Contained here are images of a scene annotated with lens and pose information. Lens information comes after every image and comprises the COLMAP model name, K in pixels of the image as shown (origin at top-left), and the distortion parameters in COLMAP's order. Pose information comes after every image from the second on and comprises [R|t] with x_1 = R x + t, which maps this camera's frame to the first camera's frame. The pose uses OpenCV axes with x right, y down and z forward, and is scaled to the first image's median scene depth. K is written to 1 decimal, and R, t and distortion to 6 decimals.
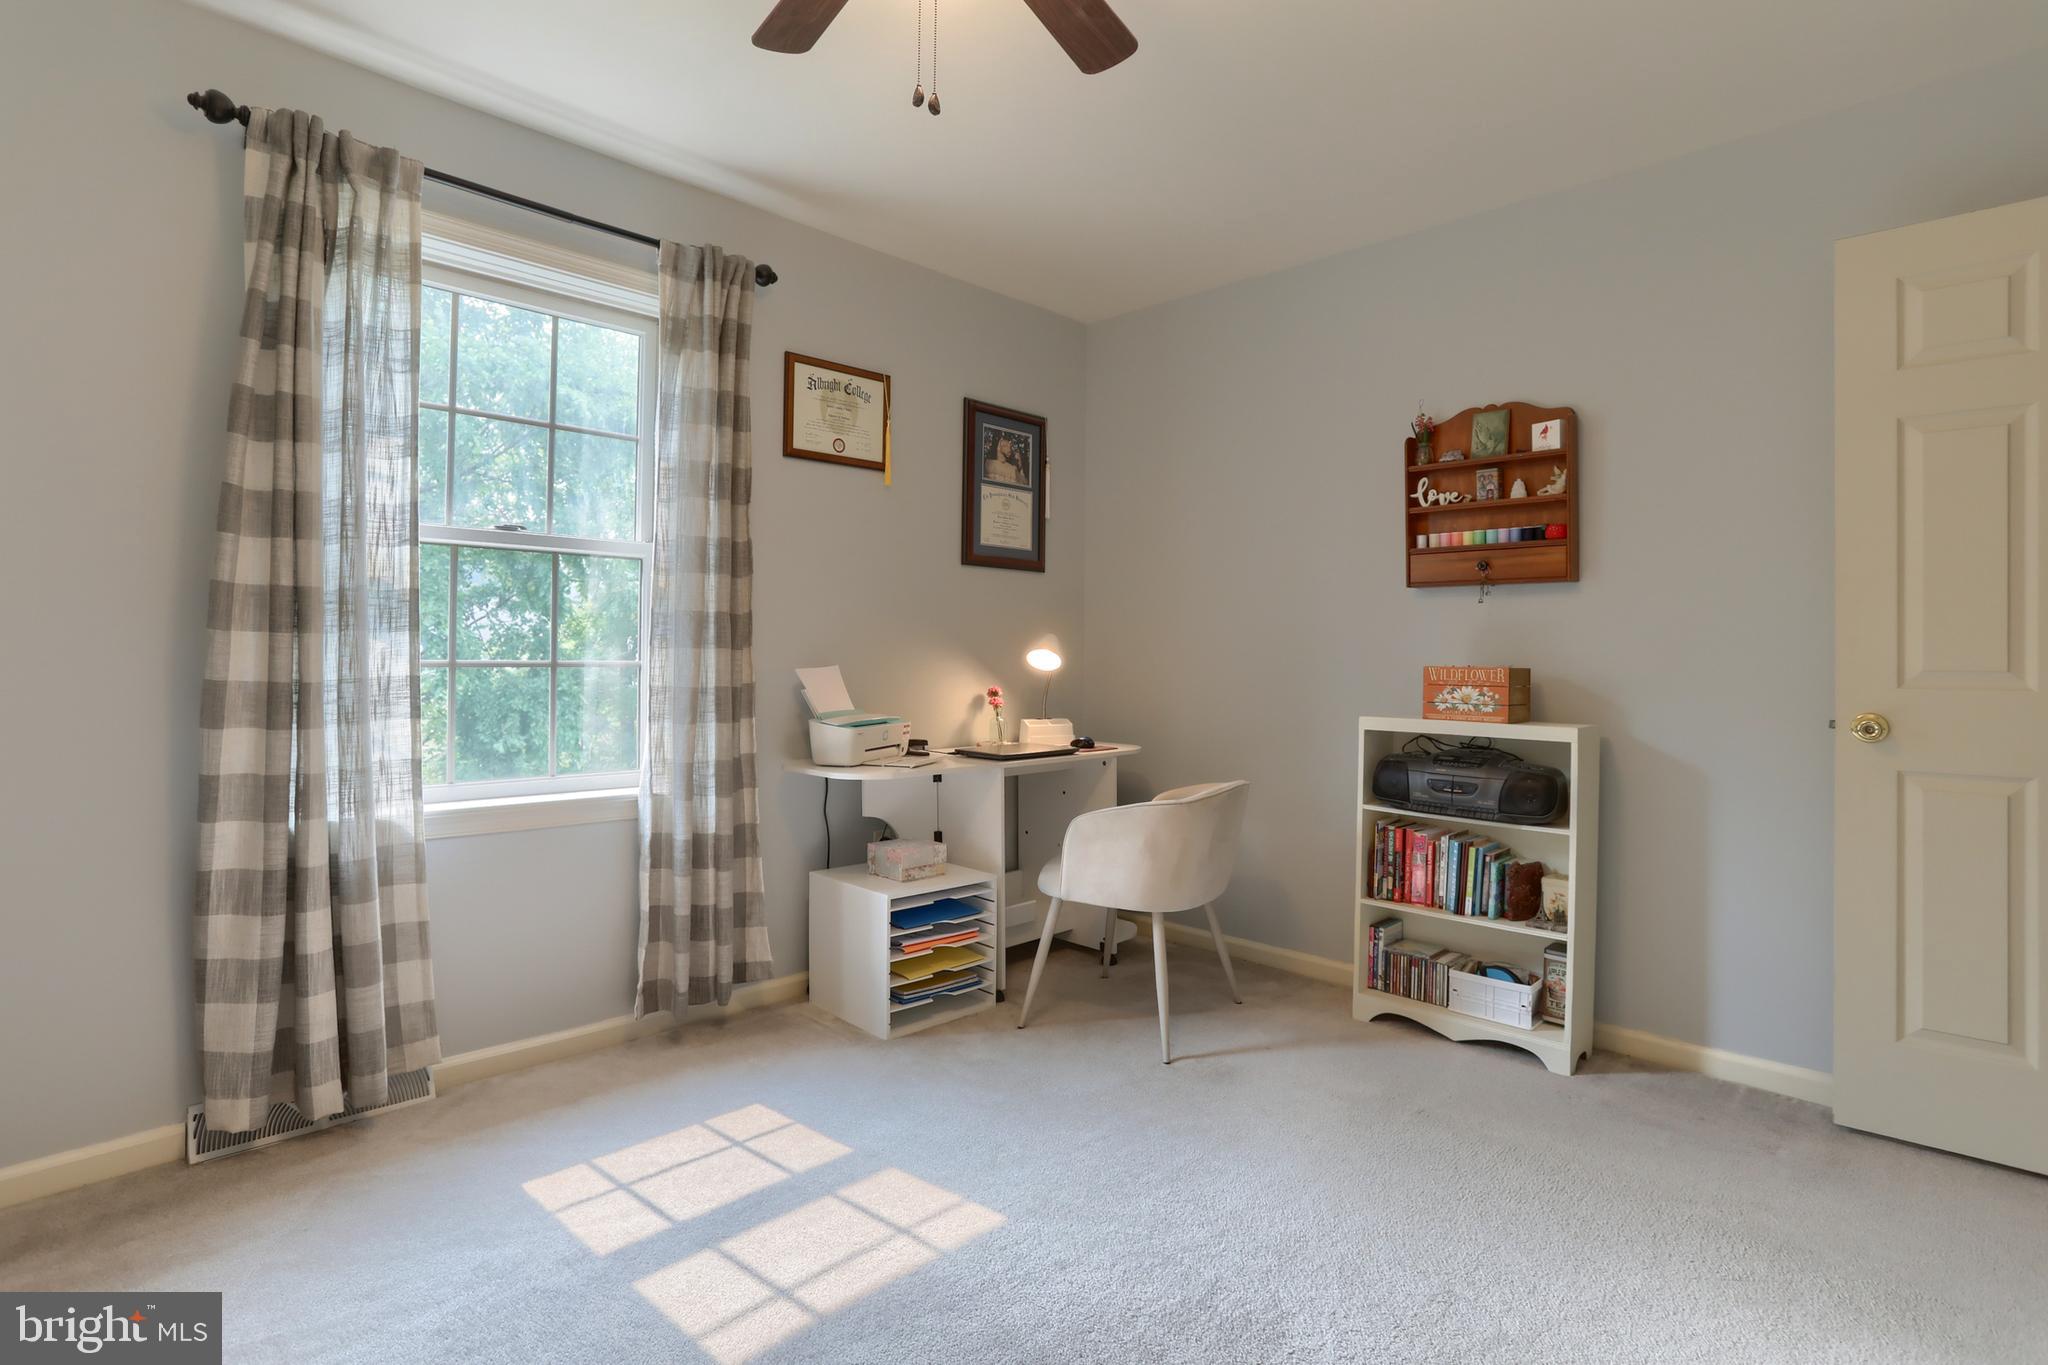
lens RADIAL K [[1047.8, 0, 1030.1], [0, 1047.8, 640.8], [0, 0, 1]] dist [-0.058880, 0.037958]
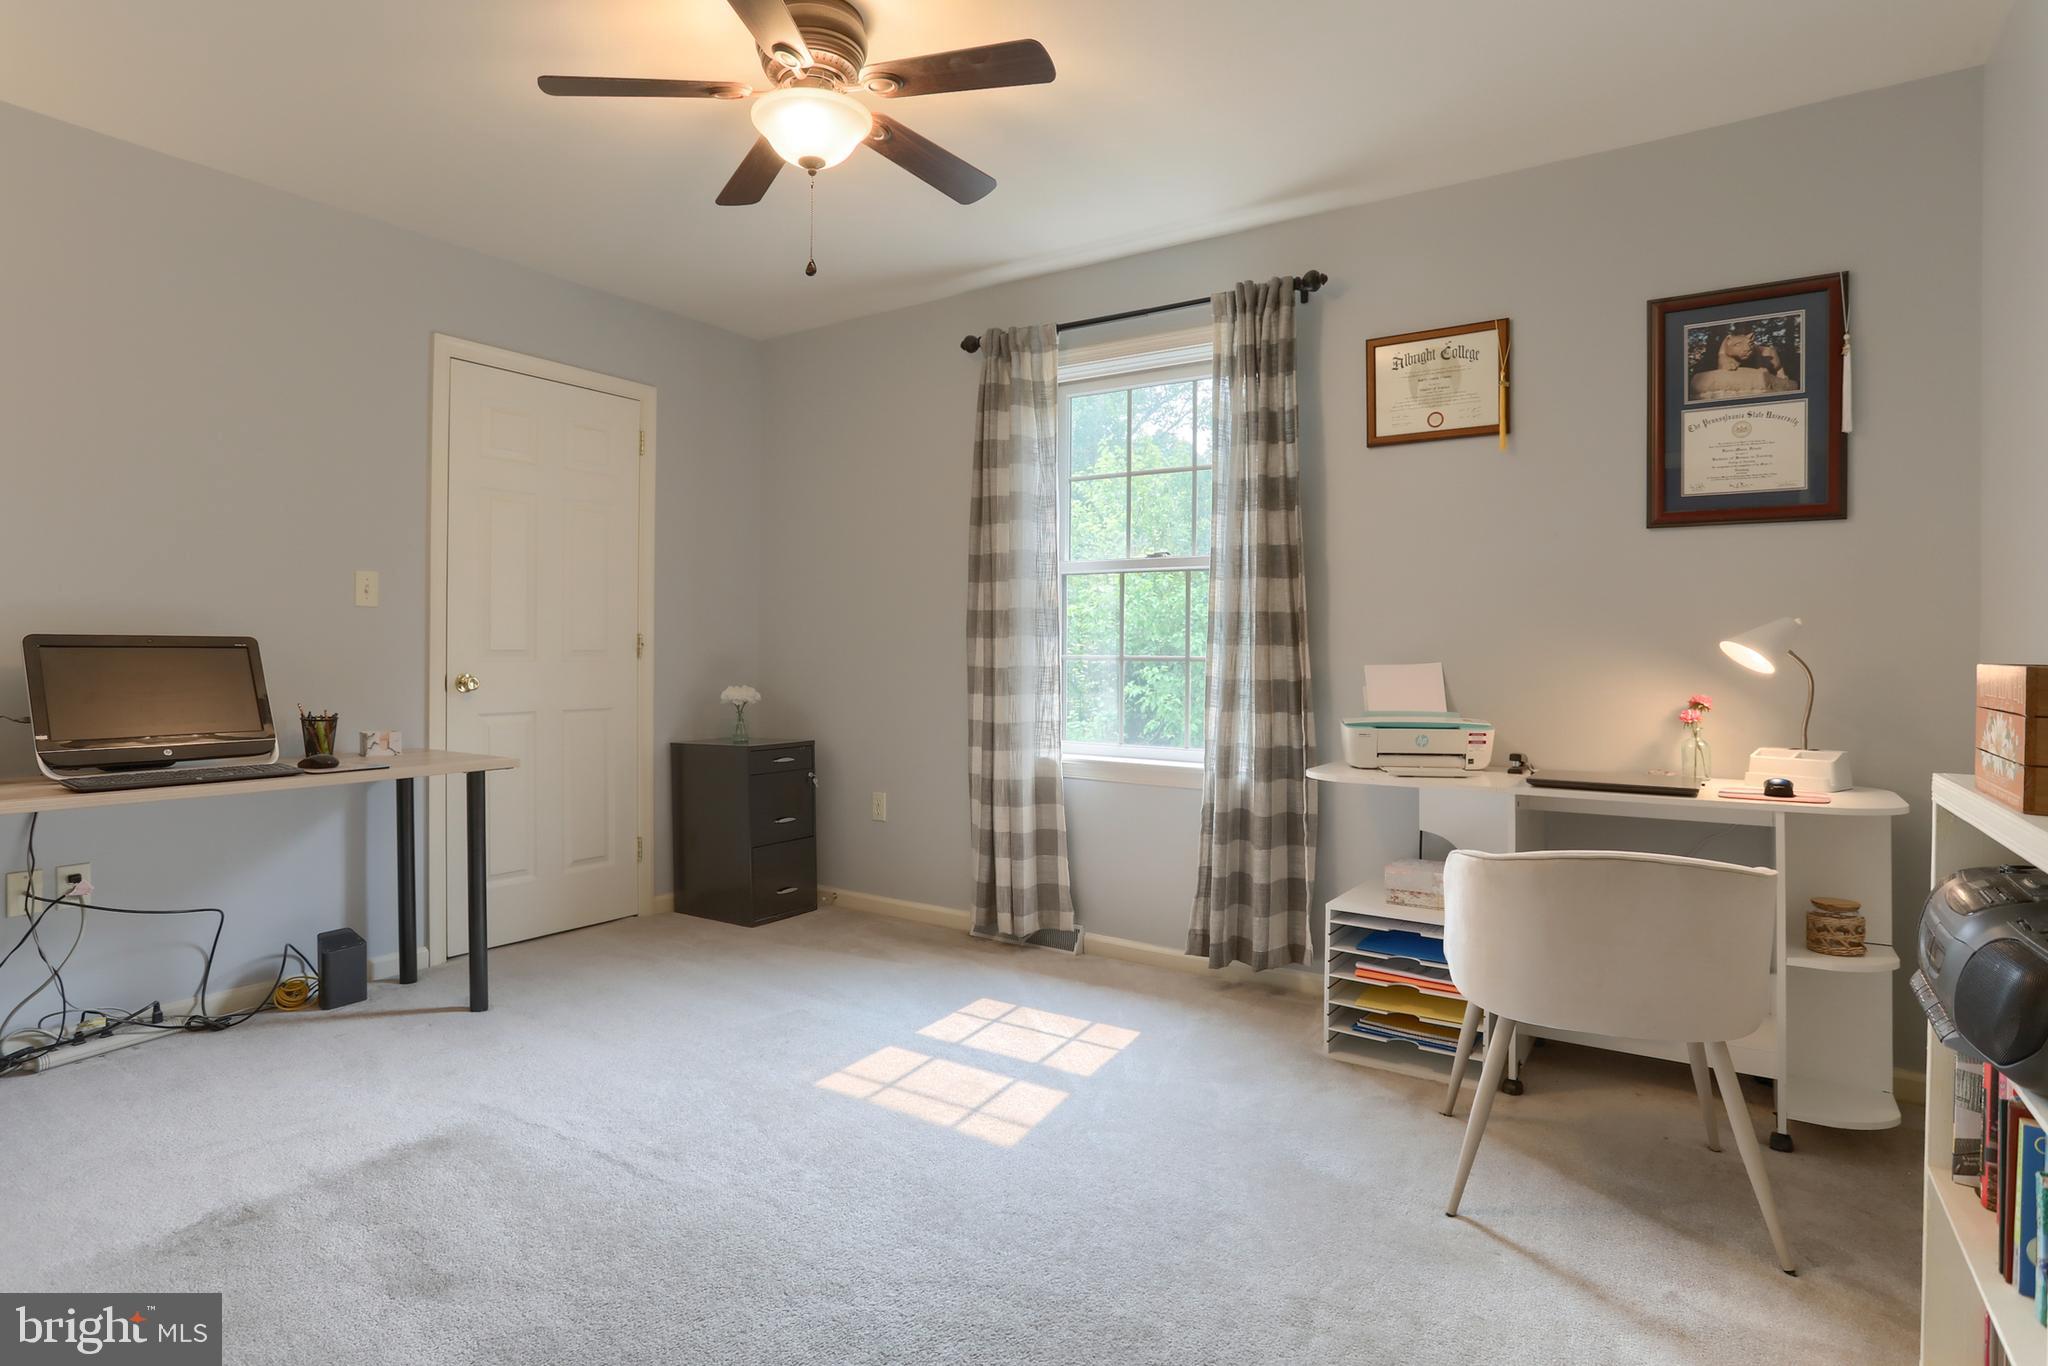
lens RADIAL K [[1099.4, 0, 1029.9], [0, 1099.4, 650.3], [0, 0, 1]] dist [-0.055873, 0.030801]
pose [[0.159398, -0.012539, -0.987135, 0.790599], [0.006404, 0.999911, -0.011667, 0.024814], [0.987194, -0.004462, 0.159464, 0.573643]]
